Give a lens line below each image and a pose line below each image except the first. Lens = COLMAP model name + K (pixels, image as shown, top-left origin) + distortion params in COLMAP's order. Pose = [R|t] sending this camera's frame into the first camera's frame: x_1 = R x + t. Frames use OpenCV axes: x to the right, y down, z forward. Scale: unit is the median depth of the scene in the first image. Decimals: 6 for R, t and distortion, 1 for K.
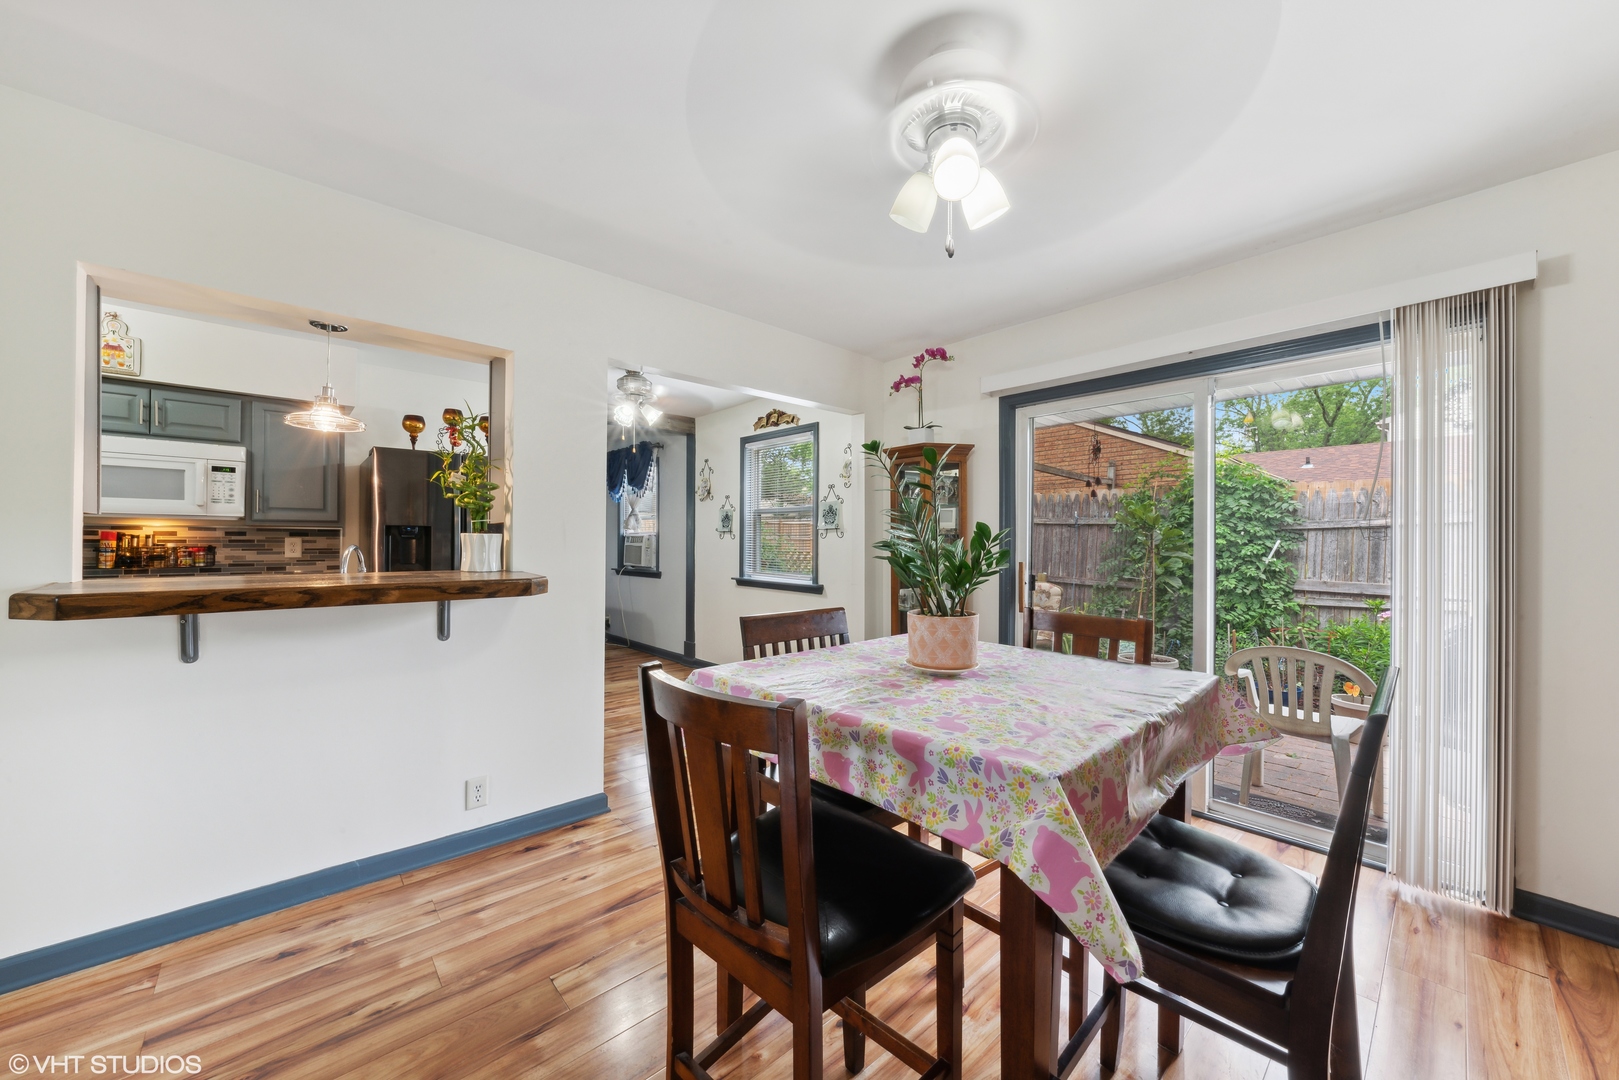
lens RADIAL K [[620.0, 0, 811.4], [0, 620.0, 535.8], [0, 0, 1]] dist [0.001537, 0.000106]
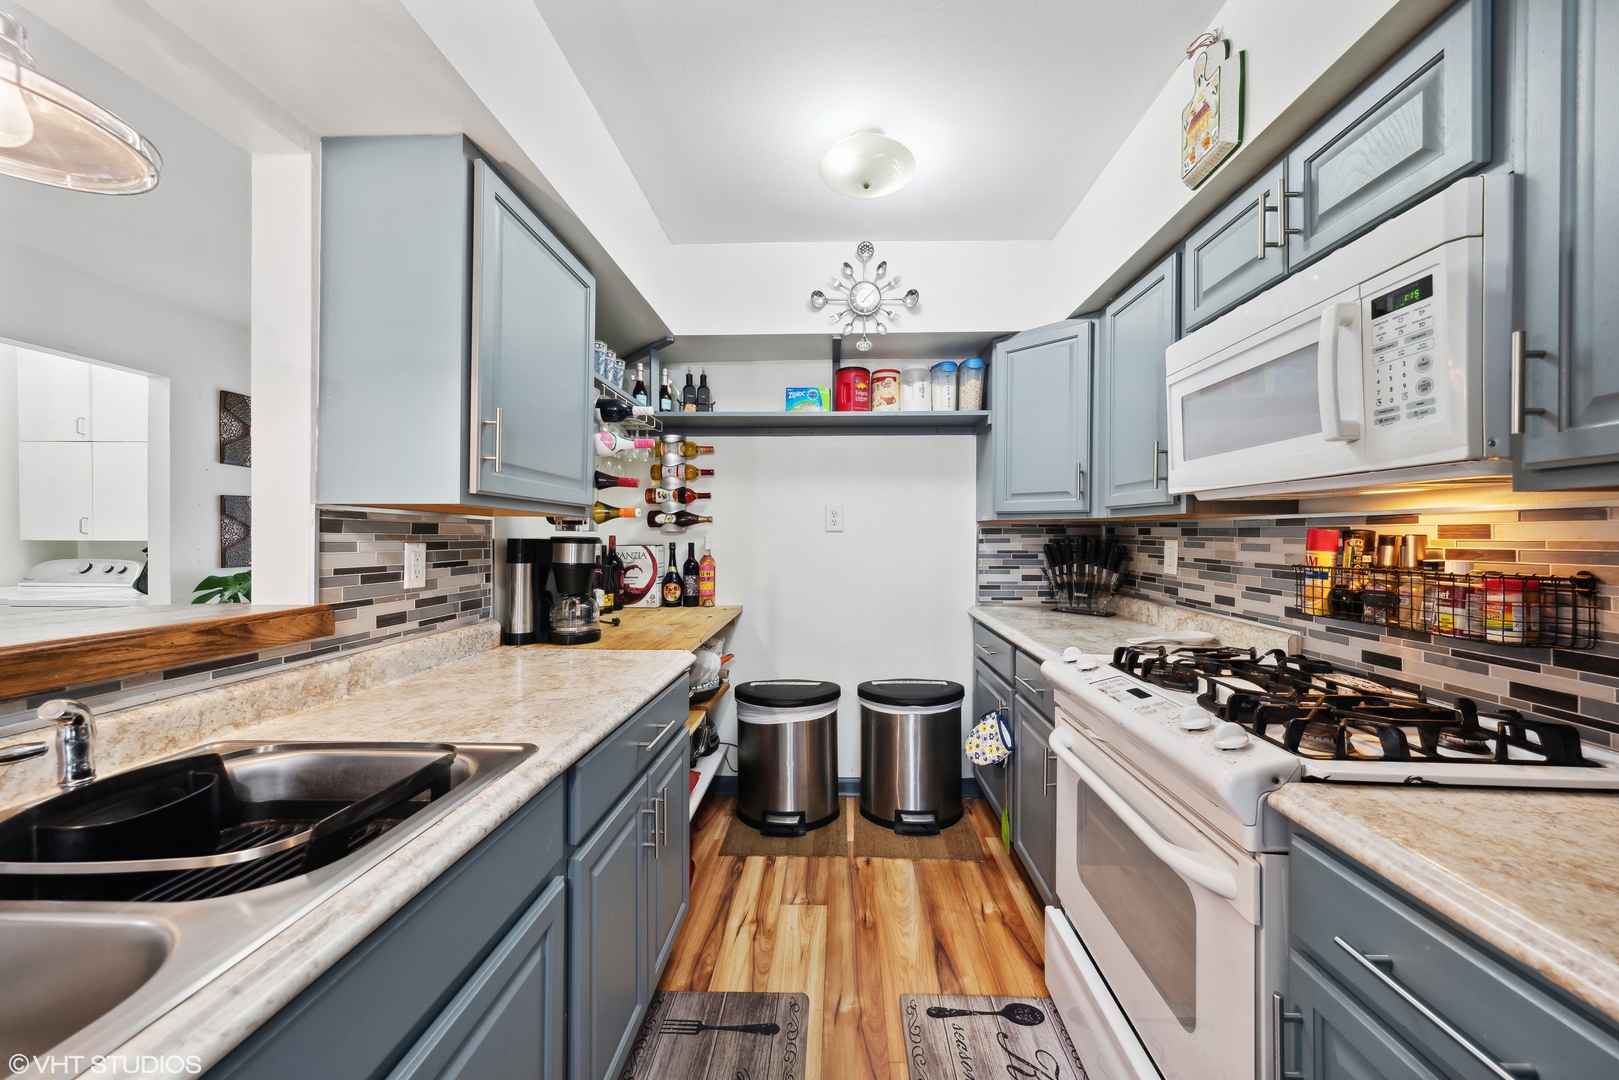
lens RADIAL K [[620.0, 0, 810.3], [0, 620.0, 540.8], [0, 0, 1]] dist [0.001537, 0.000106]
pose [[-0.725071, -0.007429, -0.688634, -0.566248], [-0.012805, 0.999914, 0.002696, 0.004851], [0.688556, 0.010773, -0.725104, 1.025994]]
